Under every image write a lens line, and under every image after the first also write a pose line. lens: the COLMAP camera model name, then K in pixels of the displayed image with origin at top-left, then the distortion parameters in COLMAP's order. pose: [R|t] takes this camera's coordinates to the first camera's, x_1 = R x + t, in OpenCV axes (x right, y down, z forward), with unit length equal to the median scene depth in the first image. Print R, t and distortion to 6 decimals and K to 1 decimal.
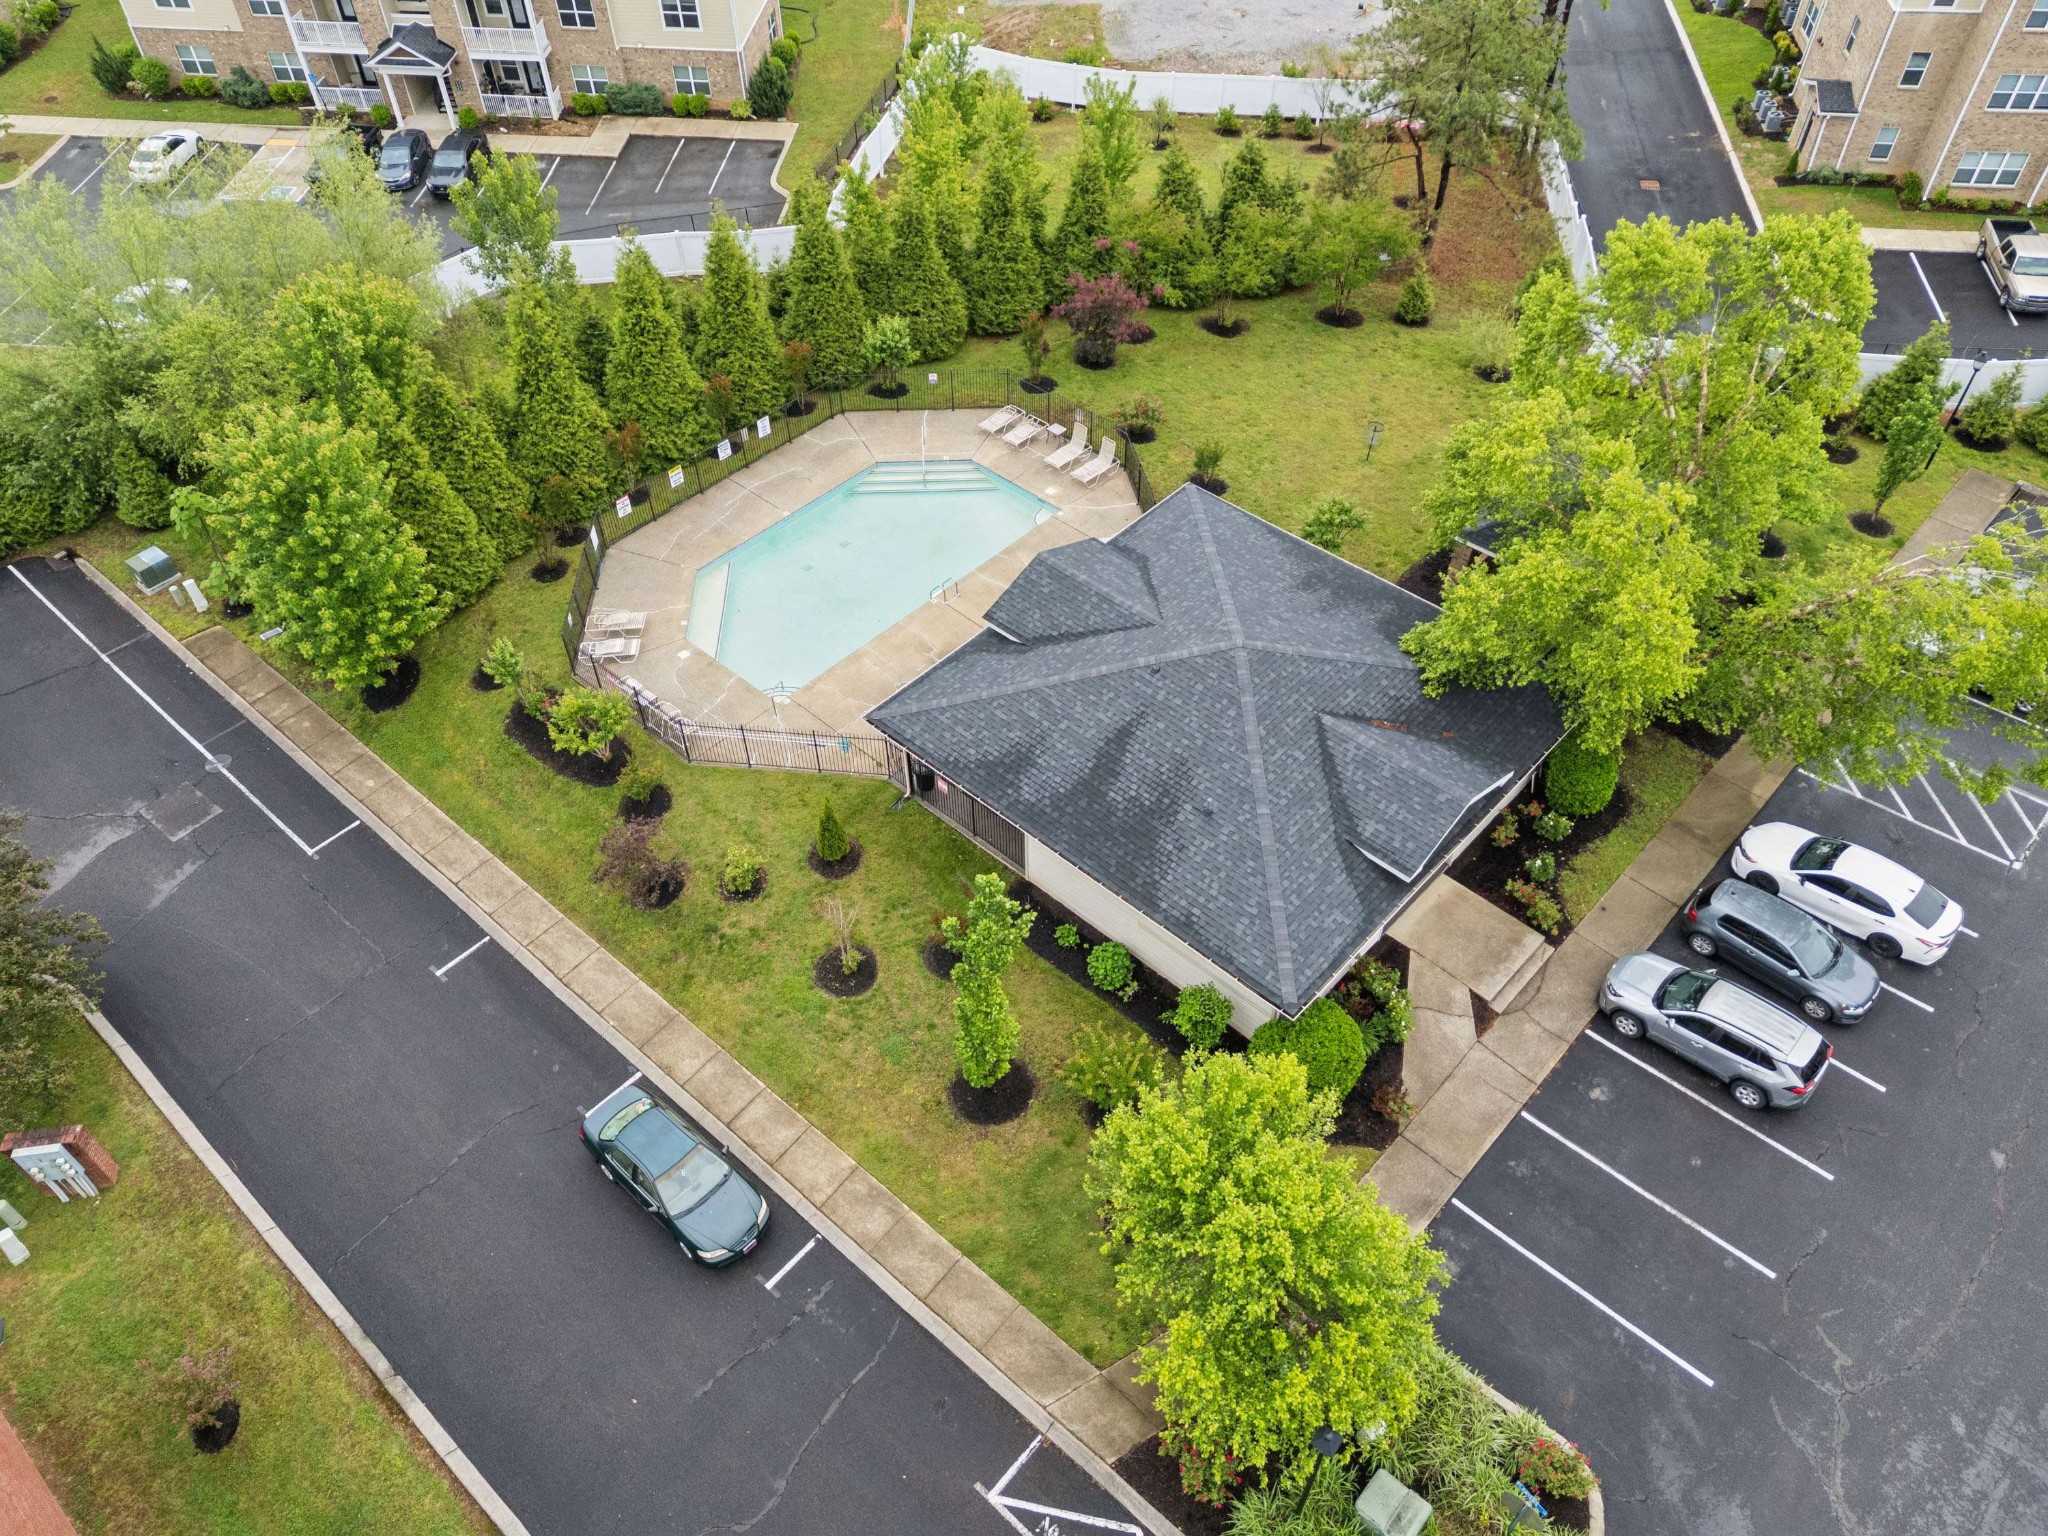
lens RADIAL K [[1519.9, 0, 1026.9], [0, 1519.9, 768.9], [0, 0, 1]] dist [-0.000641, -0.000040]
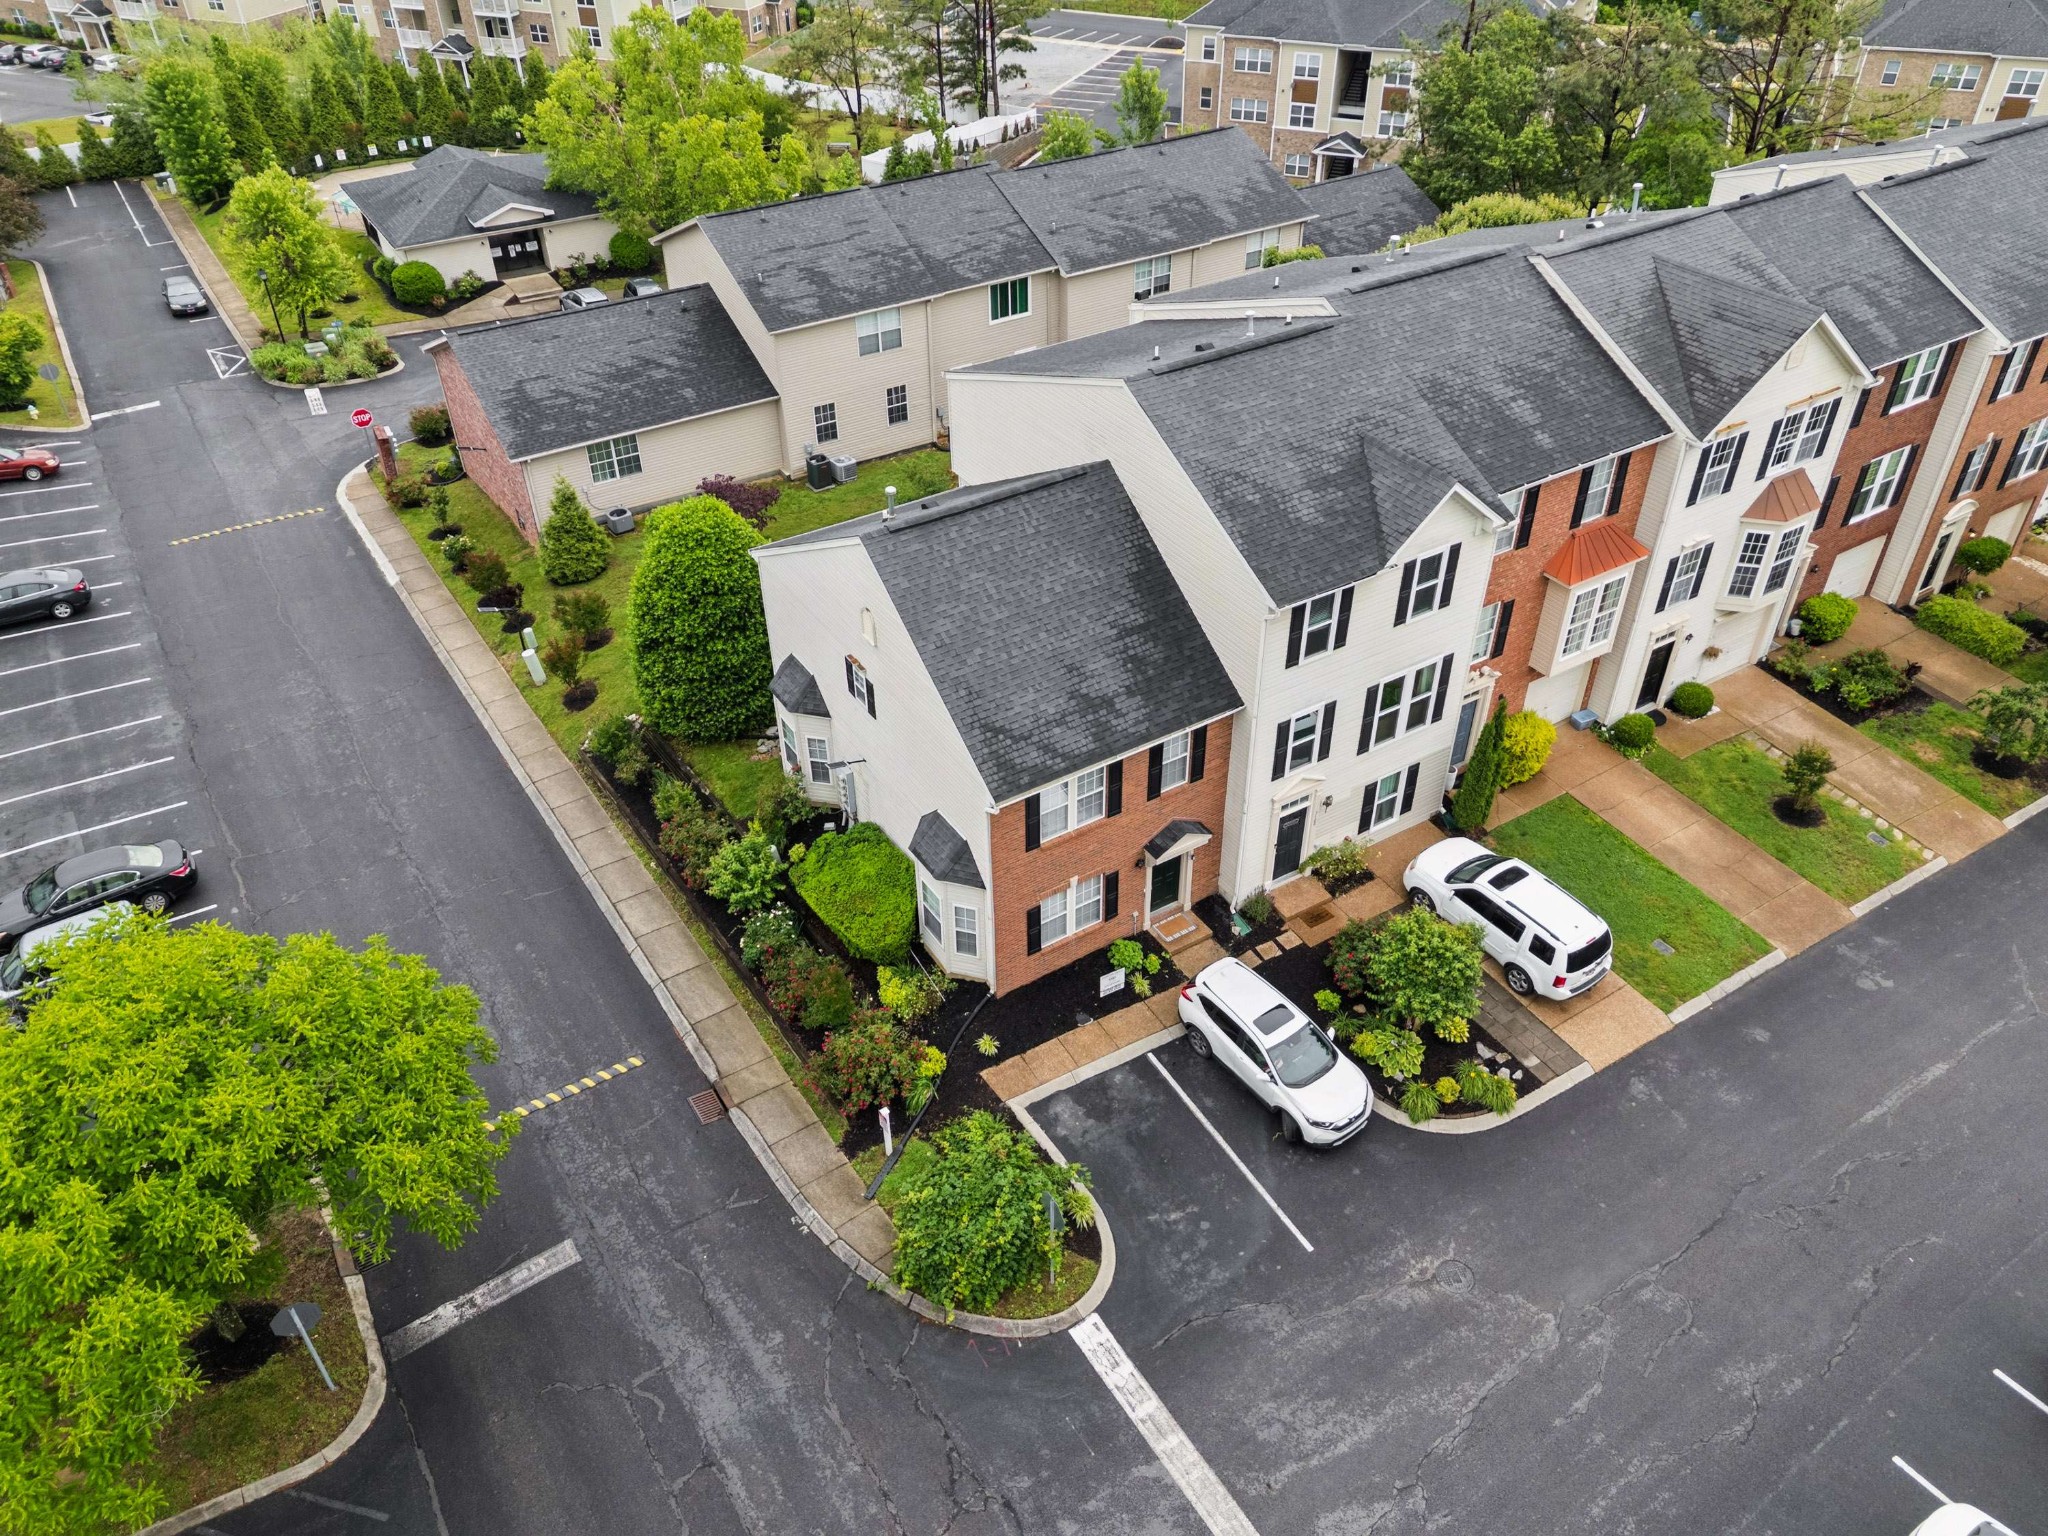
lens RADIAL K [[1519.9, 0, 1022.6], [0, 1519.9, 770.2], [0, 0, 1]] dist [-0.000641, -0.000040]
pose [[0.963447, 0.171113, -0.206133, 0.759694], [-0.202935, 0.968461, -0.144571, 0.476680], [0.174894, 0.181118, 0.967785, -0.462933]]
